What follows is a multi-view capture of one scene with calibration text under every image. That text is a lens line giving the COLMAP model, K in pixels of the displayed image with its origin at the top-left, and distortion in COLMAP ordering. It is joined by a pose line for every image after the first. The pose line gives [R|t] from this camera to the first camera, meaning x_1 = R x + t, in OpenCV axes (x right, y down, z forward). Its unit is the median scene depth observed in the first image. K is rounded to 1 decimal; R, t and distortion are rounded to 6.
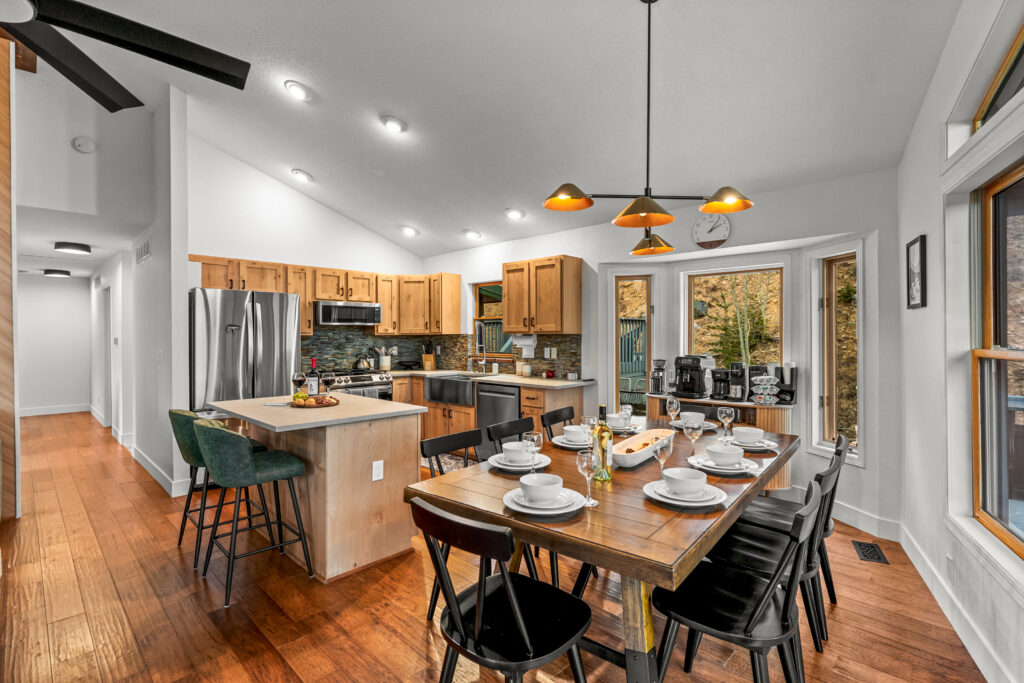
lens RADIAL K [[484.8, 0, 512.0], [0, 484.8, 341.5], [0, 0, 1]] dist [-0.000319, -0.000006]
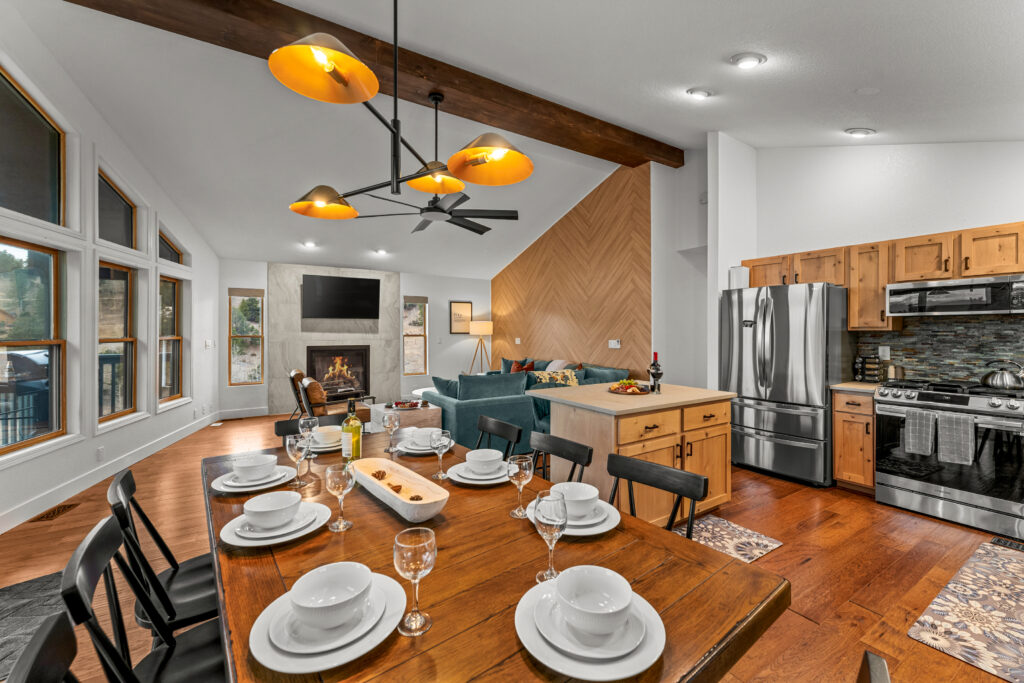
lens RADIAL K [[421.9, 0, 512.7], [0, 421.9, 328.1], [0, 0, 1]] dist [-0.000624, -0.000043]
pose [[-0.229021, -0.005660, -0.973405, 0.398719], [-0.013131, 0.999910, -0.002725, -0.007574], [0.973333, 0.012157, -0.229075, 0.628654]]
